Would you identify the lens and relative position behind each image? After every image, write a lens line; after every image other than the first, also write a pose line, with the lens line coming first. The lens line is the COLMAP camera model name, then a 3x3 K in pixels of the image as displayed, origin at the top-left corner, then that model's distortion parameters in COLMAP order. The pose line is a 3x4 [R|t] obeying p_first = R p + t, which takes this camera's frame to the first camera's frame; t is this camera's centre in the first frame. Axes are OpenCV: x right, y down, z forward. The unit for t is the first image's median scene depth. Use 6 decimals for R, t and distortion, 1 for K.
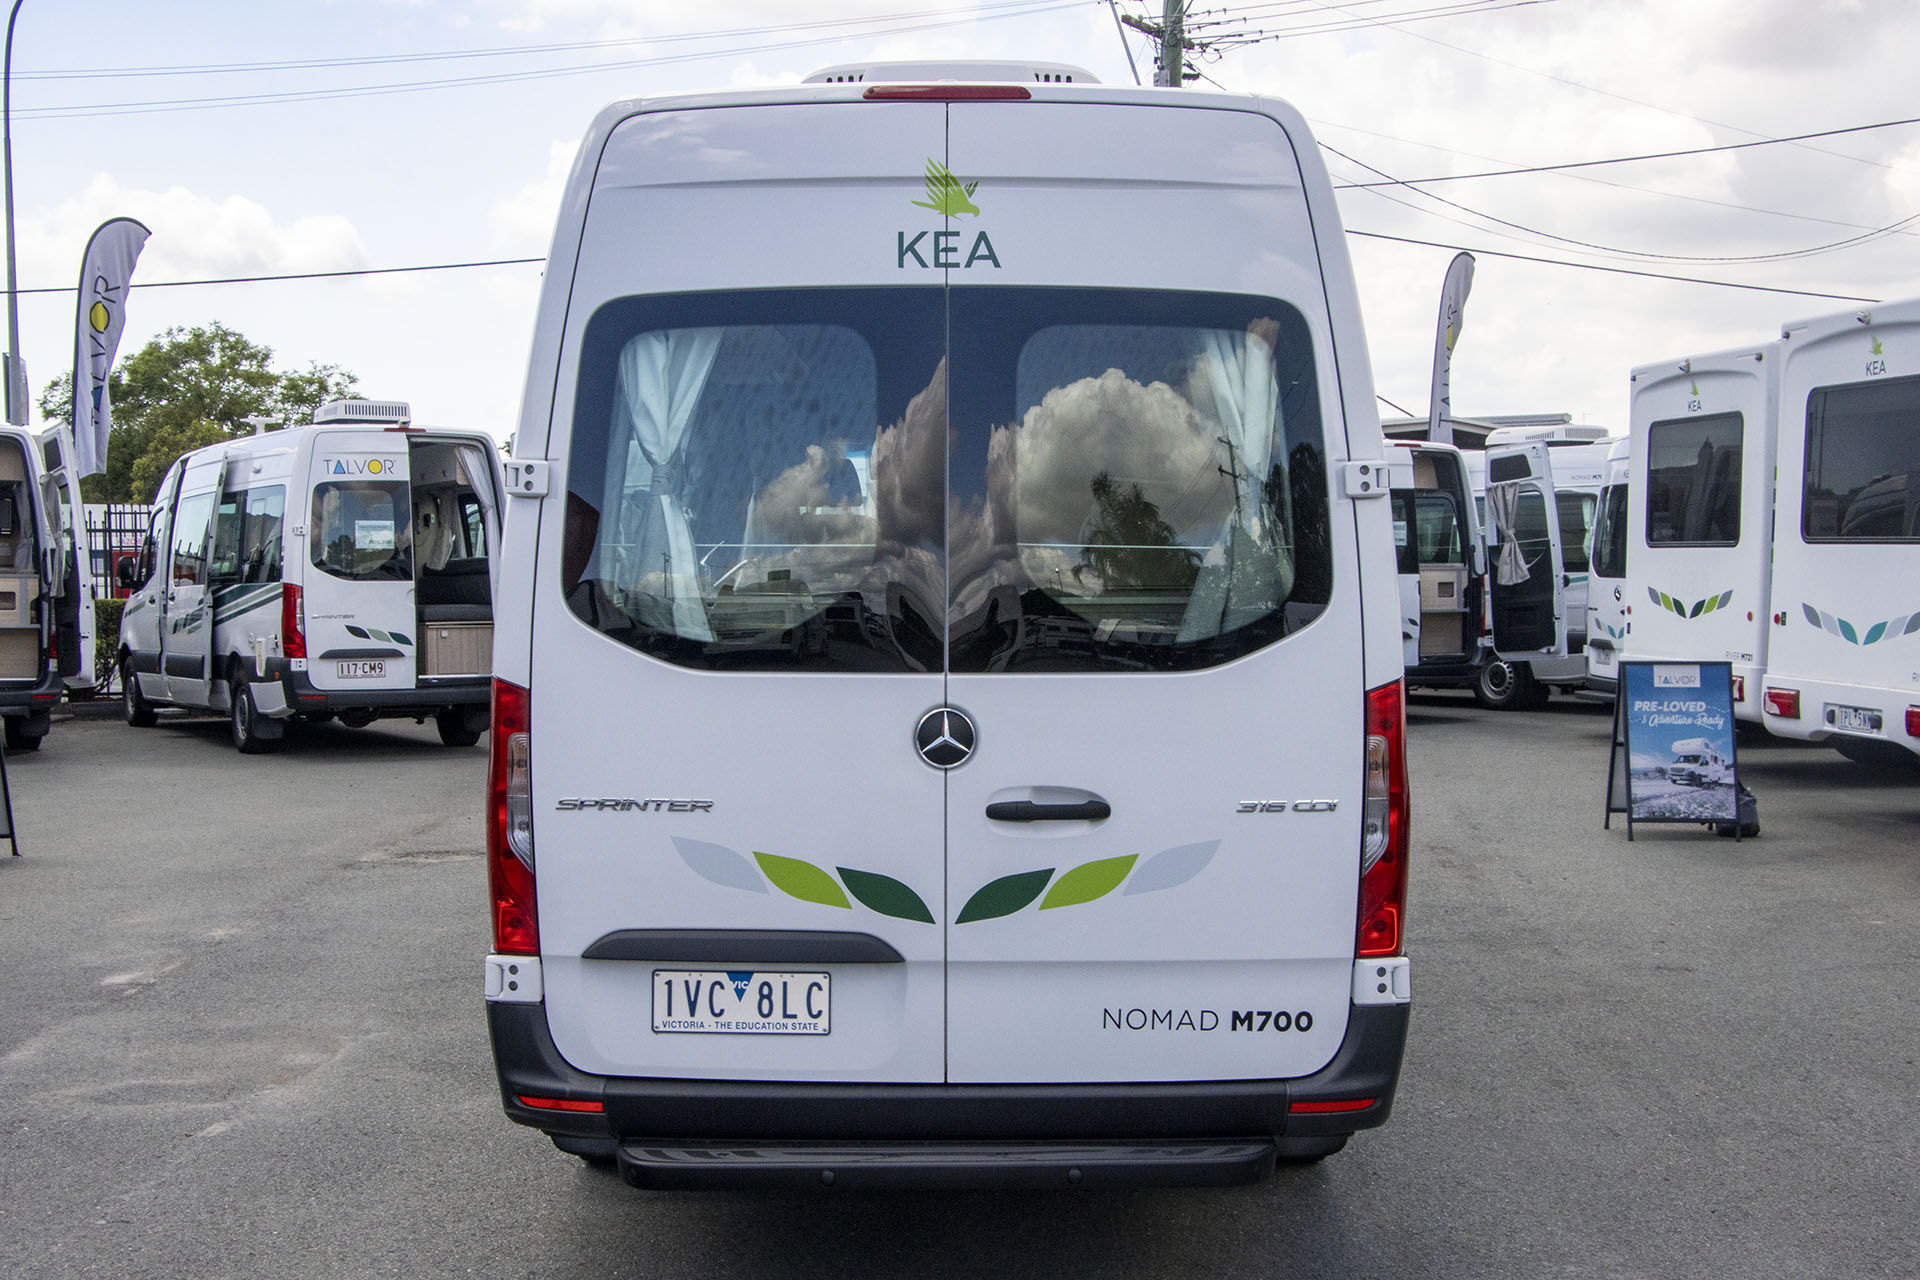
lens RADIAL K [[2427.0, 0, 967.0], [0, 2427.0, 654.2], [0, 0, 1]] dist [-0.036877, 0.000000]
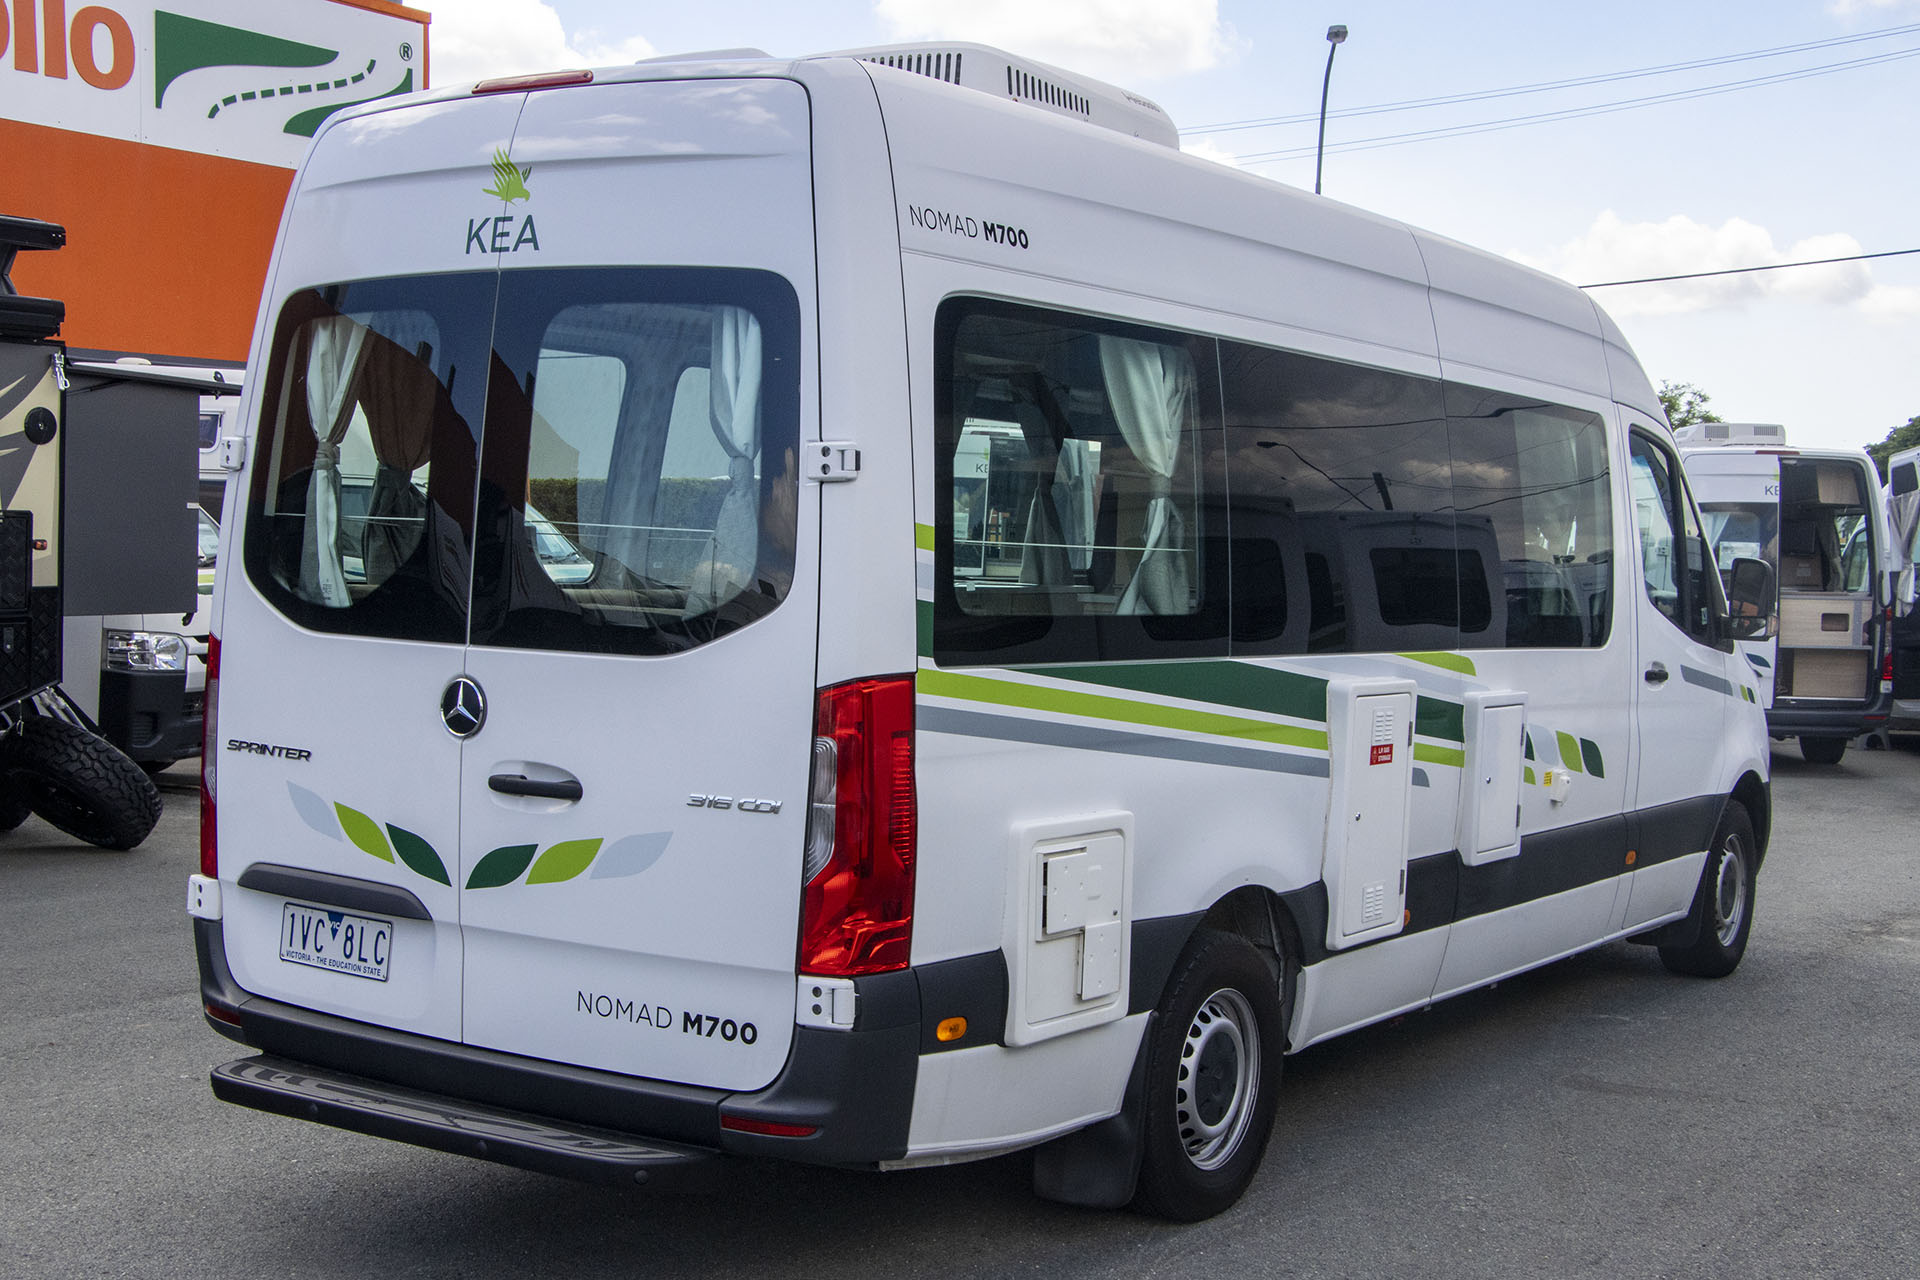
lens RADIAL K [[2395.2, 0, 965.5], [0, 2395.2, 635.0], [0, 0, 1]] dist [-0.031782, 0.000000]
pose [[0.838548, 0.049973, -0.542531, 0.712539], [-0.058350, 0.998295, 0.001767, -0.010368], [0.541695, 0.030174, 0.840034, 0.257998]]
